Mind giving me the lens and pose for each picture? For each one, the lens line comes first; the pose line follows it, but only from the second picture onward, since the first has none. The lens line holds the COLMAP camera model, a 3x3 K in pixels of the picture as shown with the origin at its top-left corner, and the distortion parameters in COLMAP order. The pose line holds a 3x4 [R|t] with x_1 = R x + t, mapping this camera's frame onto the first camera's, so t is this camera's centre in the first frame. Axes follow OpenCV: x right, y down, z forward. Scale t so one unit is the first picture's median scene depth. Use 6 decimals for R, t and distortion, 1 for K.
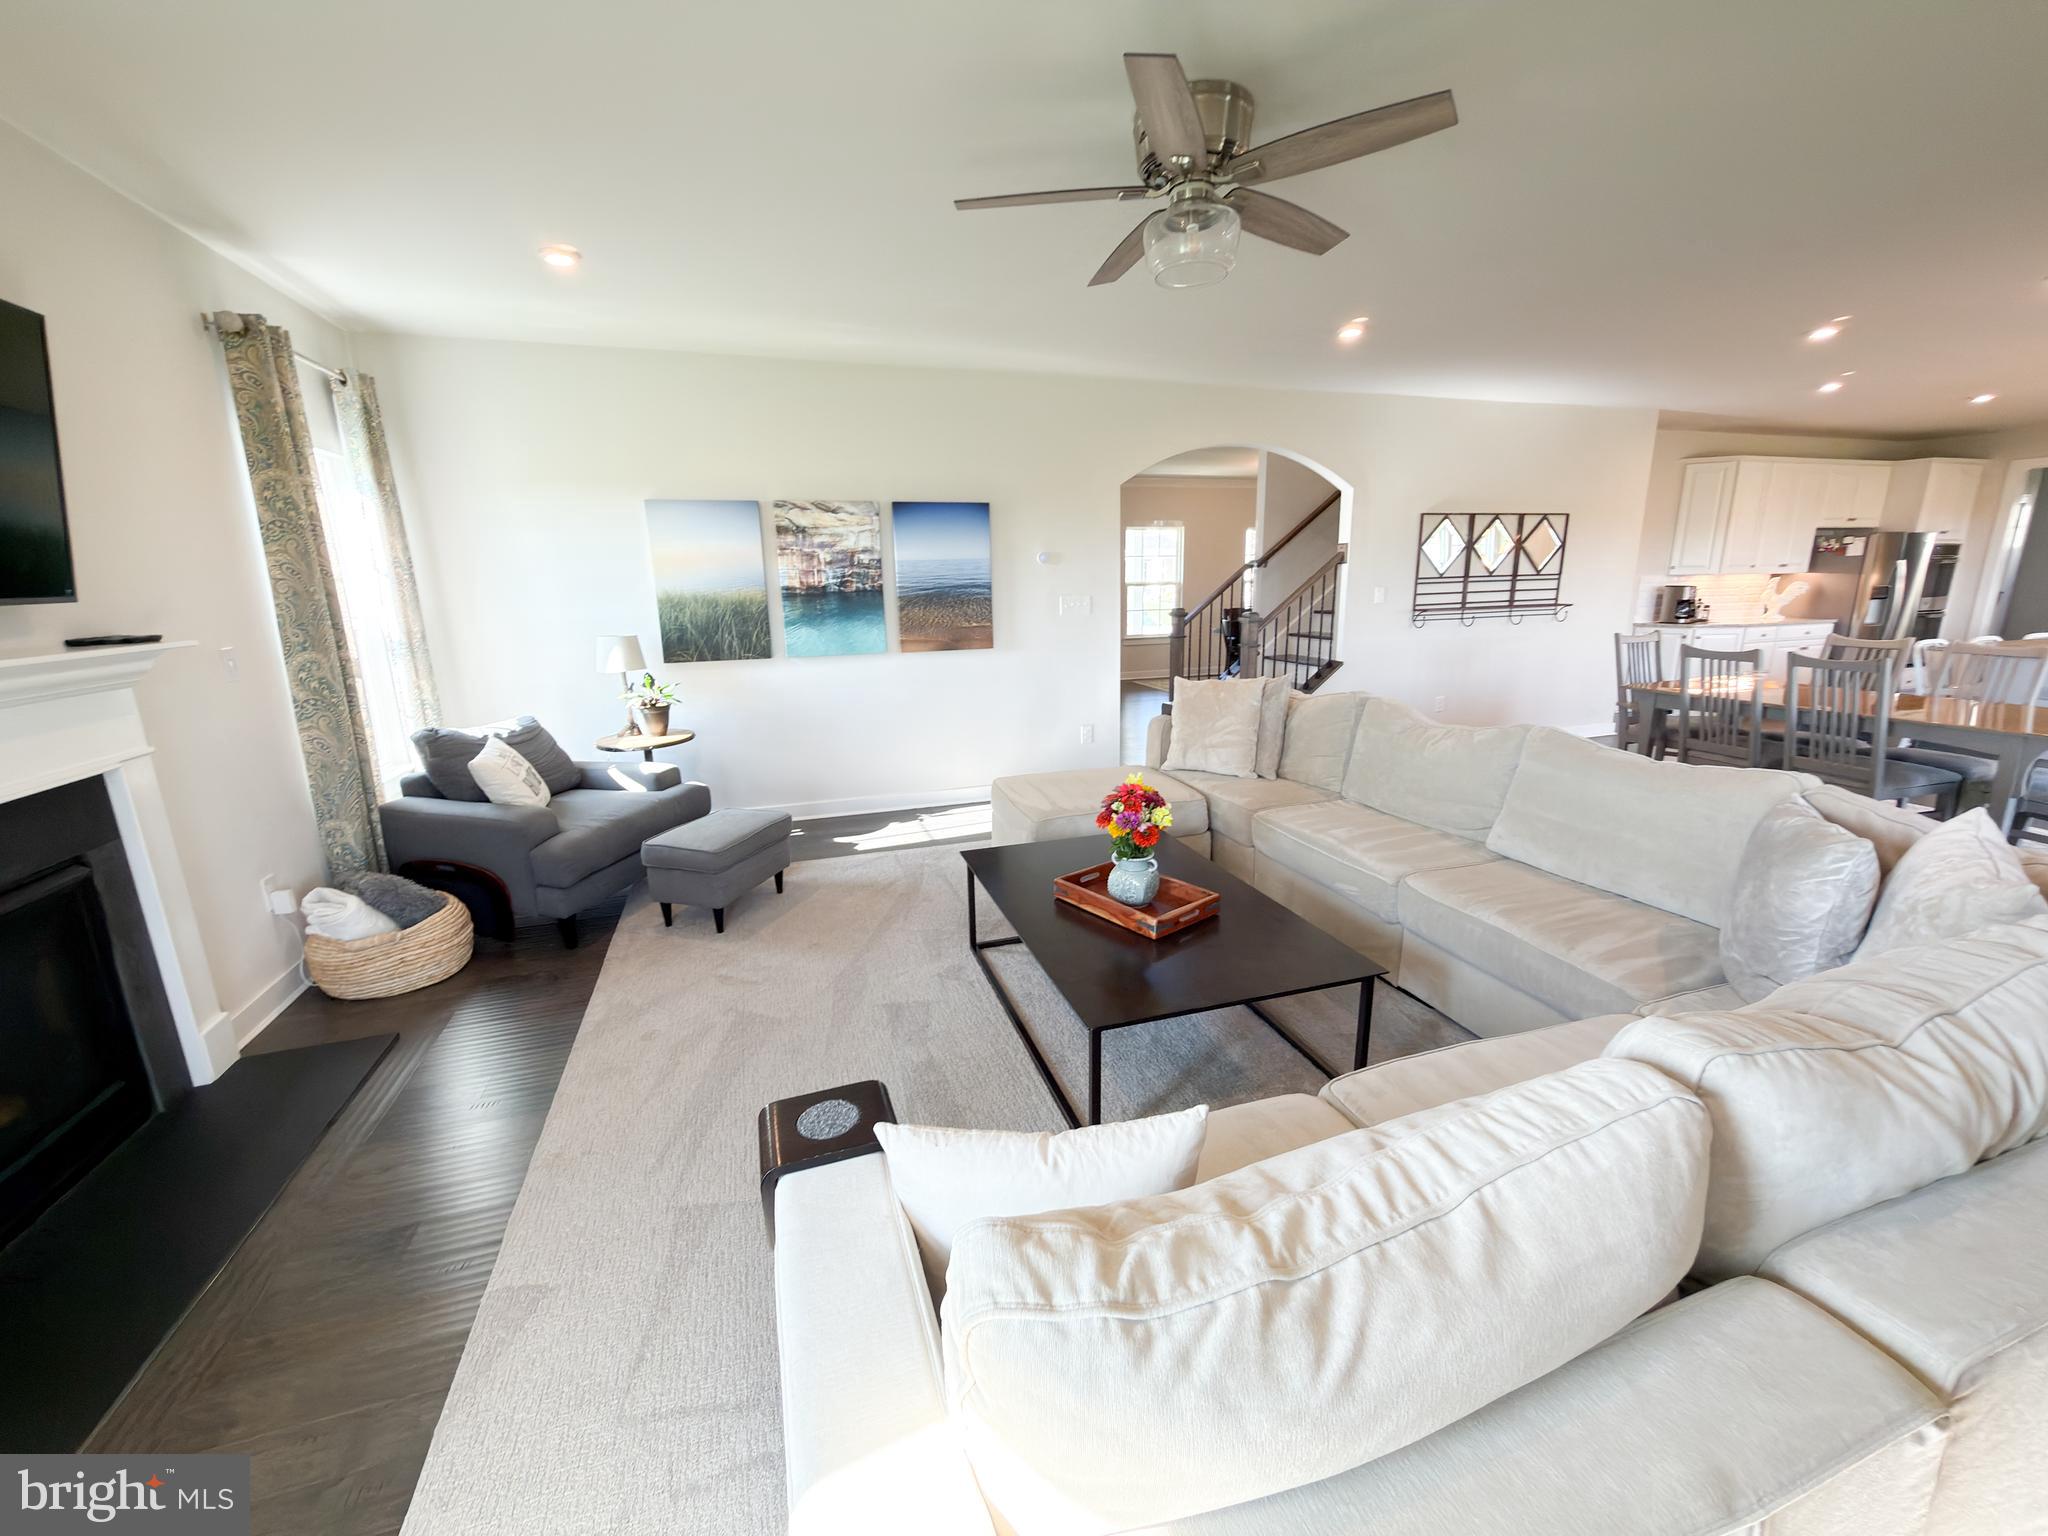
lens RADIAL K [[818.5, 0, 1024.8], [0, 818.5, 772.7], [0, 0, 1]] dist [-0.000048, -0.000517]
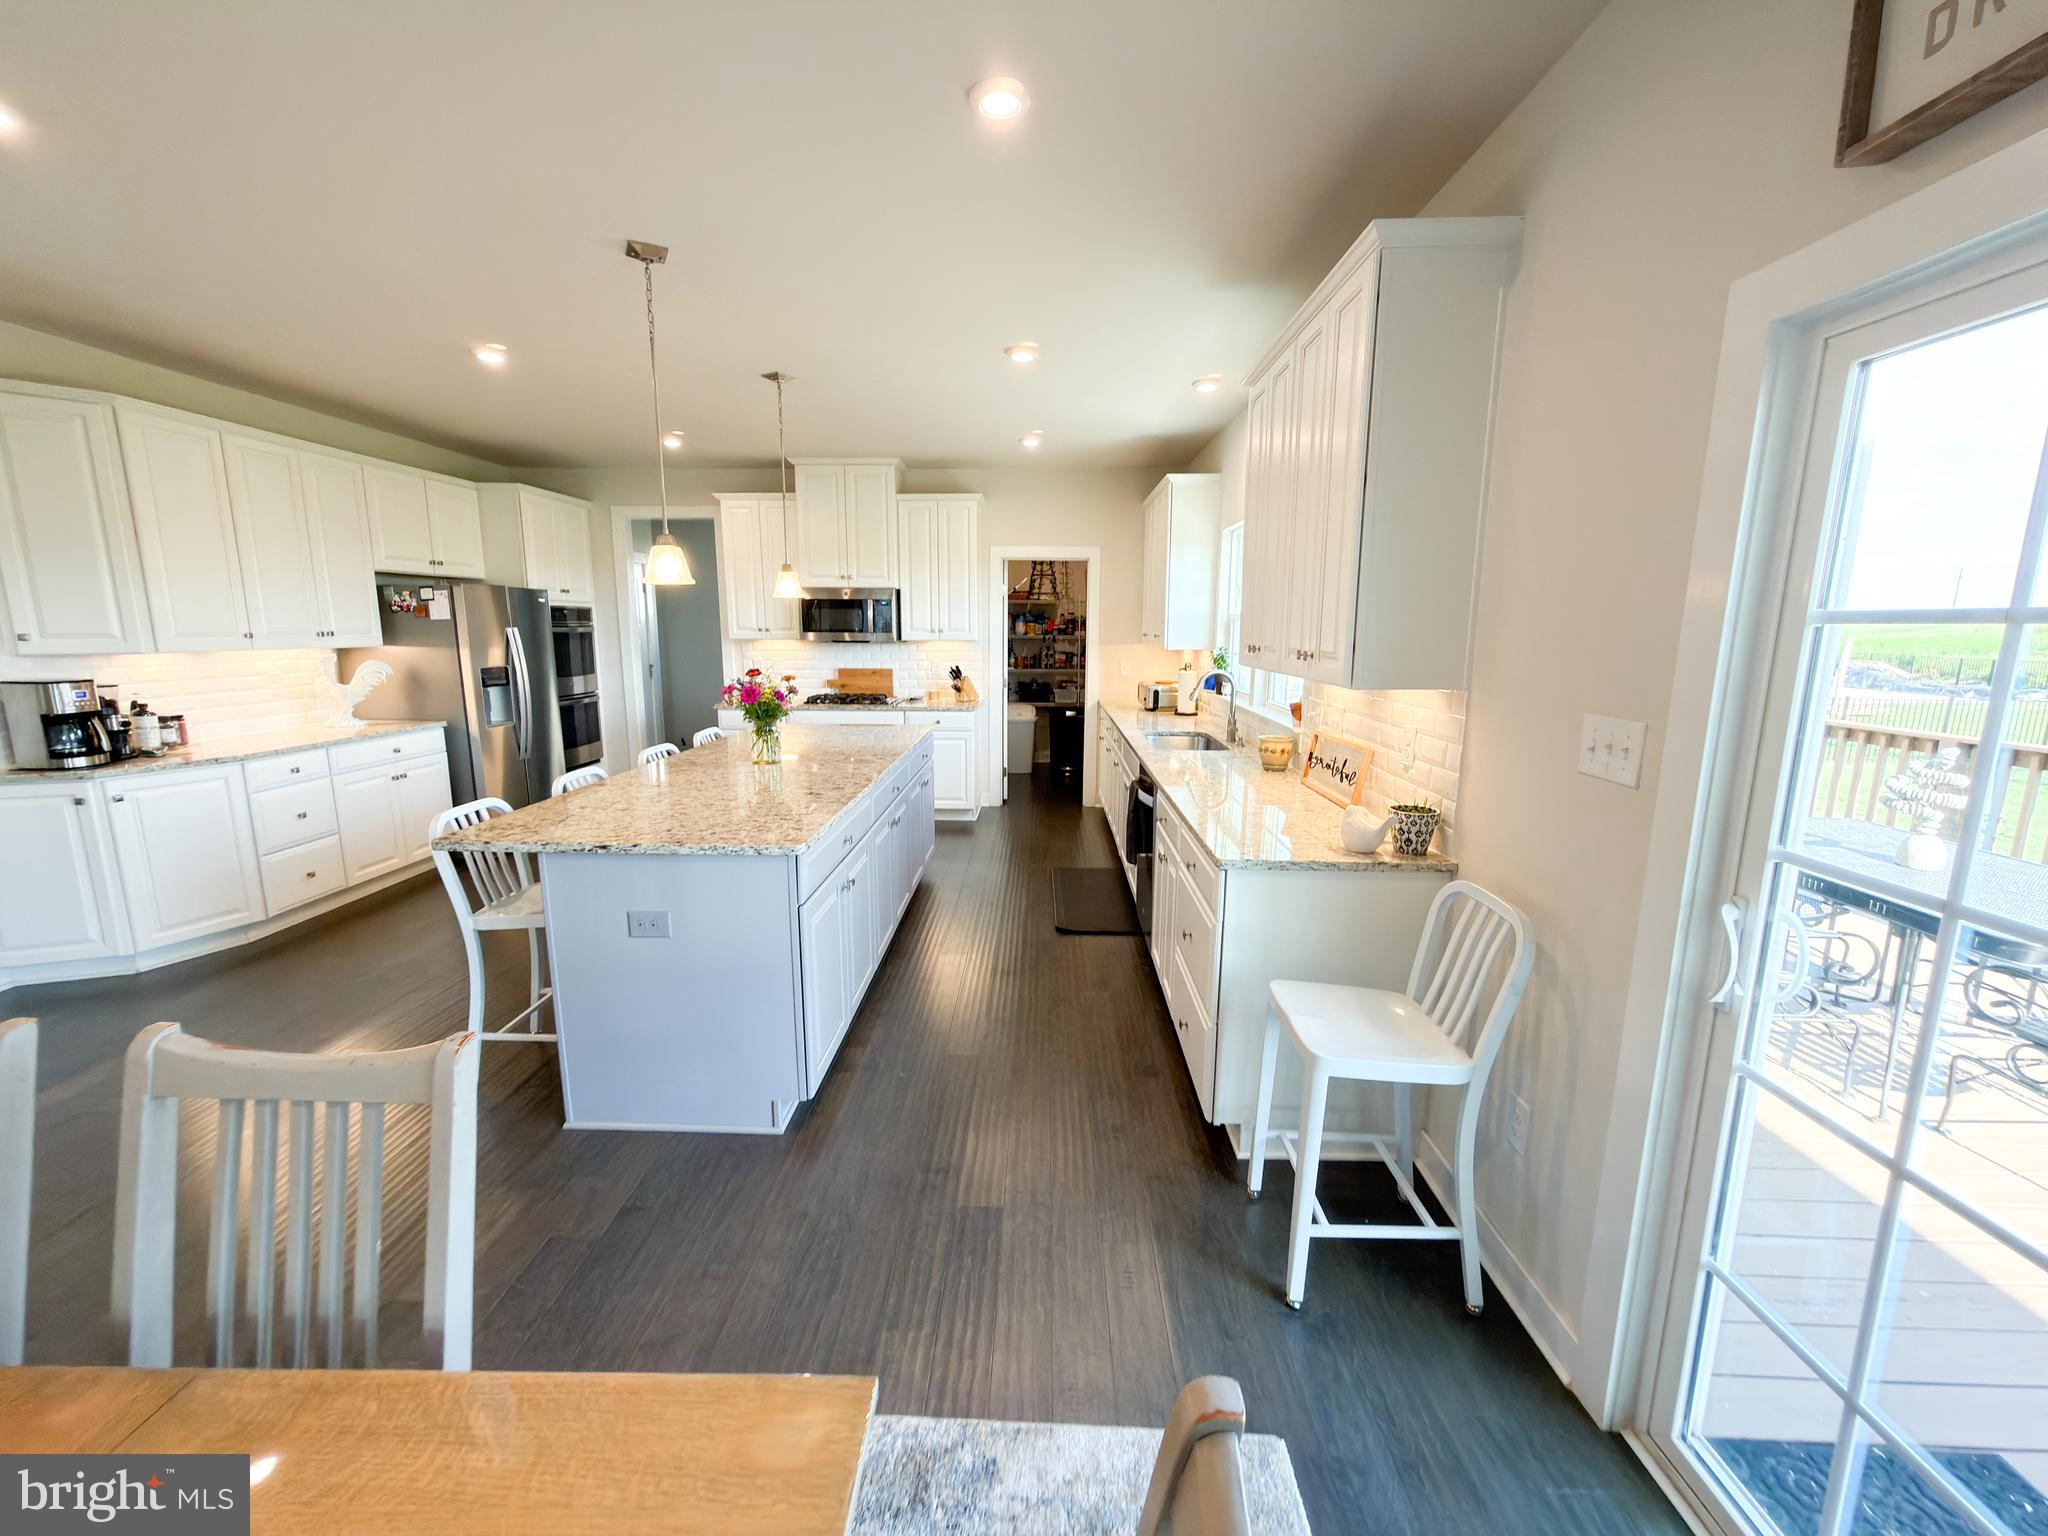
lens RADIAL K [[818.5, 0, 1019.9], [0, 818.5, 768.5], [0, 0, 1]] dist [-0.000048, -0.000517]
pose [[0.337629, -0.145575, 0.929954, 0.562219], [0.211376, 0.974461, 0.075800, -0.108886], [-0.917239, 0.170978, 0.359777, 0.392913]]
